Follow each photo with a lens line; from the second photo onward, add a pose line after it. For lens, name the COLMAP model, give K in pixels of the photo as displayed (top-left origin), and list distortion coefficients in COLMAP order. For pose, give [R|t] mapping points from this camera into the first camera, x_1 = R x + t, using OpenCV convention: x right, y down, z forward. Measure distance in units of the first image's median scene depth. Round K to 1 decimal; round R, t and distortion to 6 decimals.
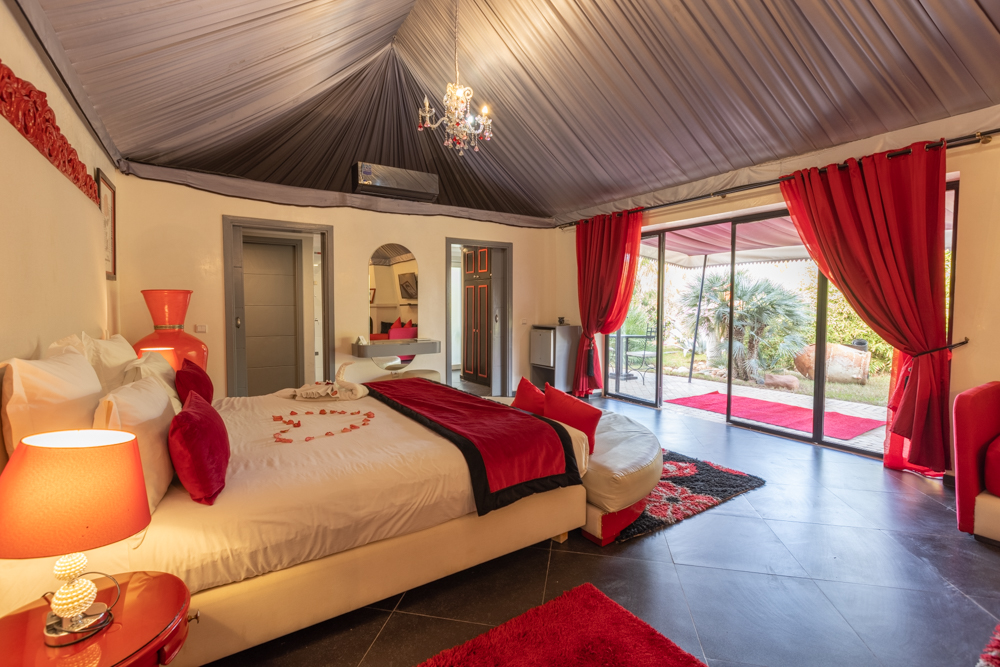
lens RADIAL K [[449.9, 0, 495.5], [0, 449.9, 325.8], [0, 0, 1]] dist [0.002630, -0.000029]
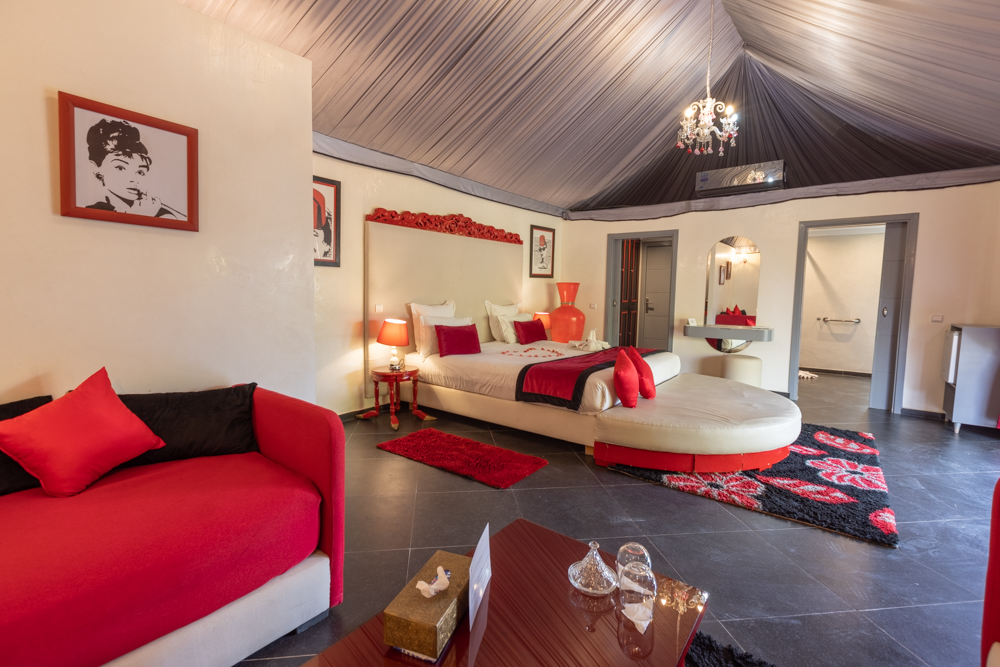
lens RADIAL K [[449.9, 0, 495.5], [0, 449.9, 325.8], [0, 0, 1]] dist [0.002630, -0.000029]
pose [[0.324118, 0.078629, -0.942743, 0.862009], [-0.056779, 0.996360, 0.063580, -0.005241], [0.944311, 0.032921, 0.327403, 0.143709]]
